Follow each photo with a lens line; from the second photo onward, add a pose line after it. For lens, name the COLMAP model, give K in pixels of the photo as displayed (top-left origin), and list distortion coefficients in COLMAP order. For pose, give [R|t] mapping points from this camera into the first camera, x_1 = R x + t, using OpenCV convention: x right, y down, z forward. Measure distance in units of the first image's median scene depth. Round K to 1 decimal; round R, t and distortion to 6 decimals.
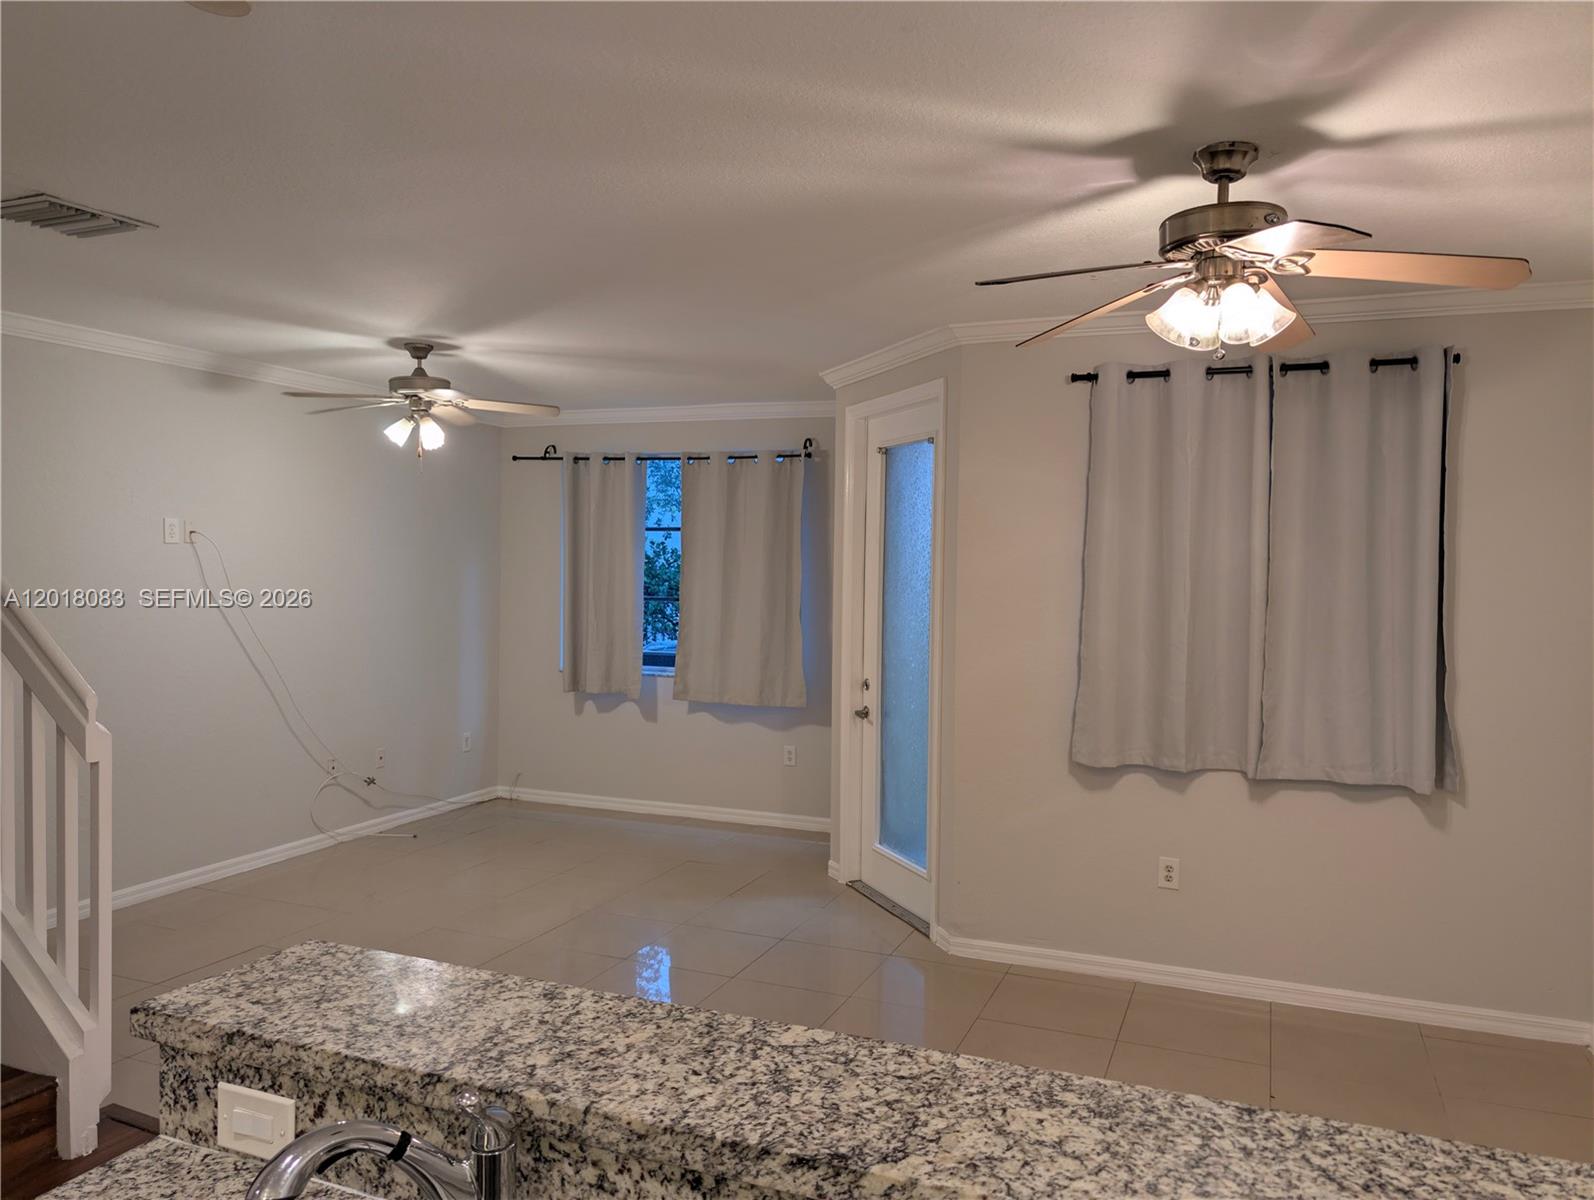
lens RADIAL K [[1151.2, 0, 797.0], [0, 1151.2, 600.0], [0, 0, 1]] dist [0.042422, -0.052732]
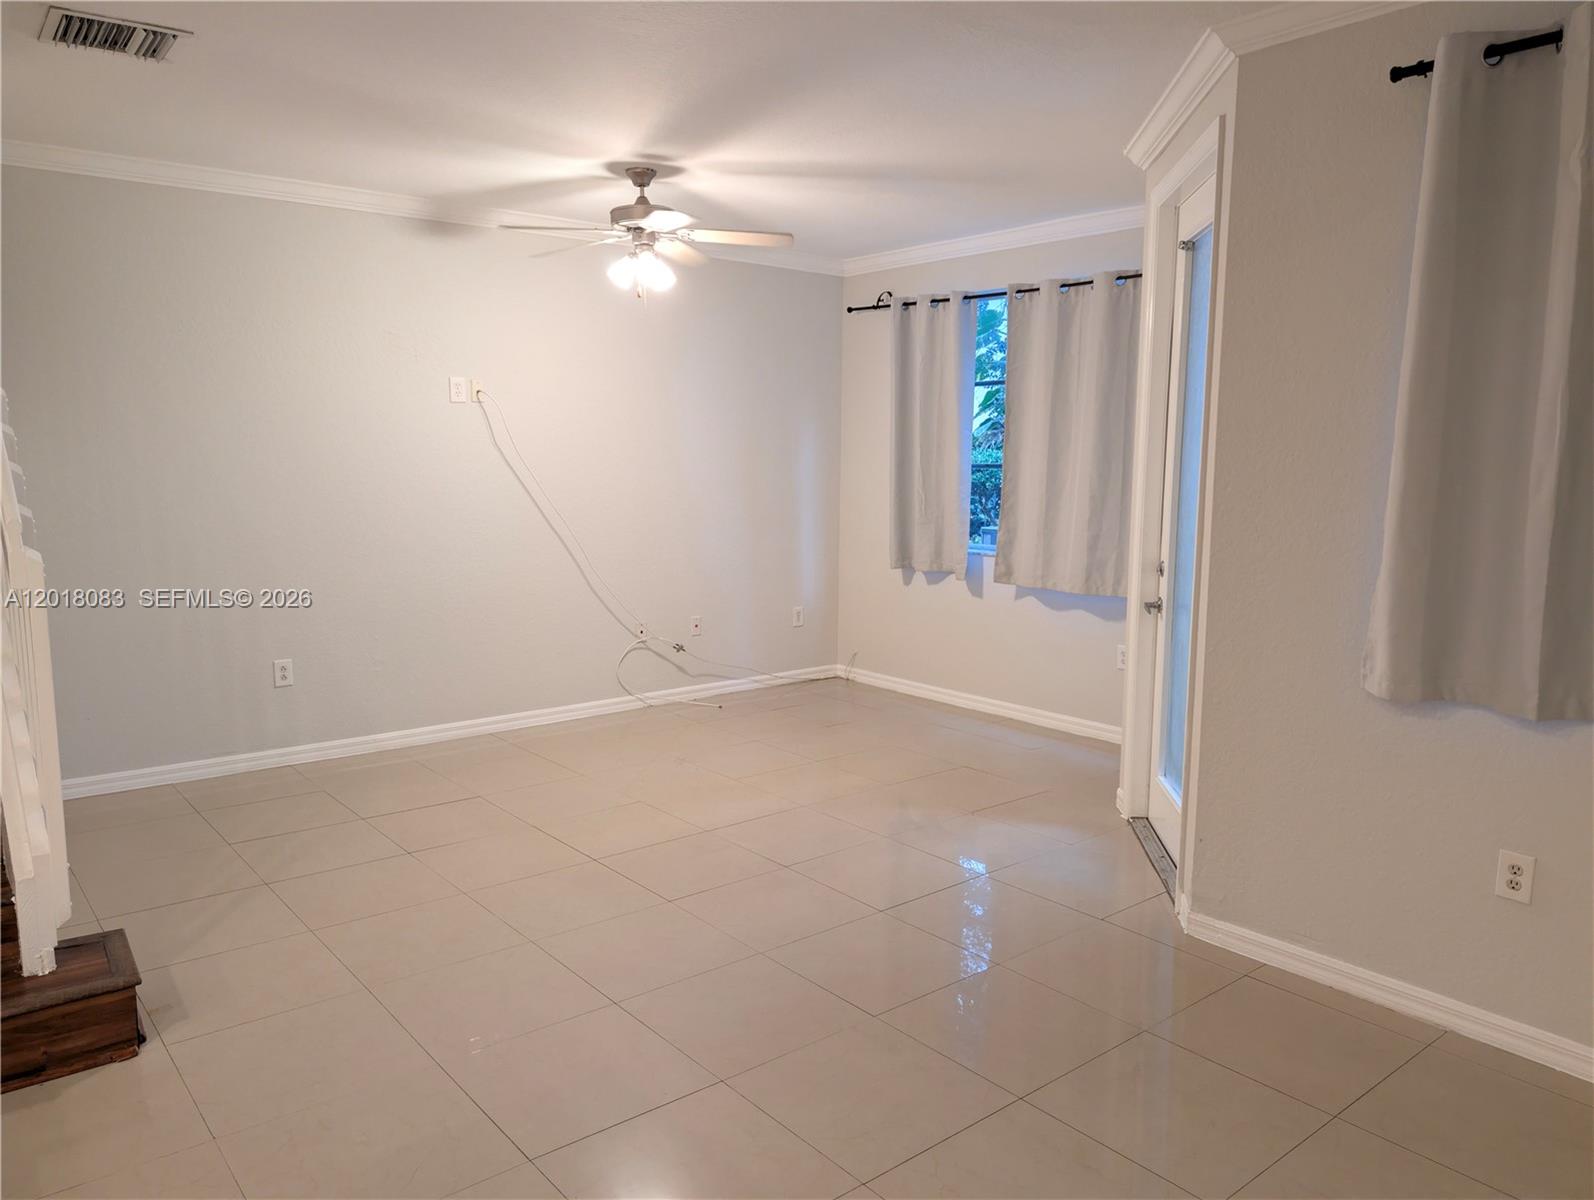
lens RADIAL K [[1140.0, 0, 801.0], [0, 1140.0, 616.8], [0, 0, 1]] dist [0.090040, -0.116731]
pose [[0.882649, 0.059727, -0.466223, 0.184297], [-0.008655, 0.993791, 0.110928, 0.020668], [0.469953, -0.093875, 0.877685, 0.195394]]
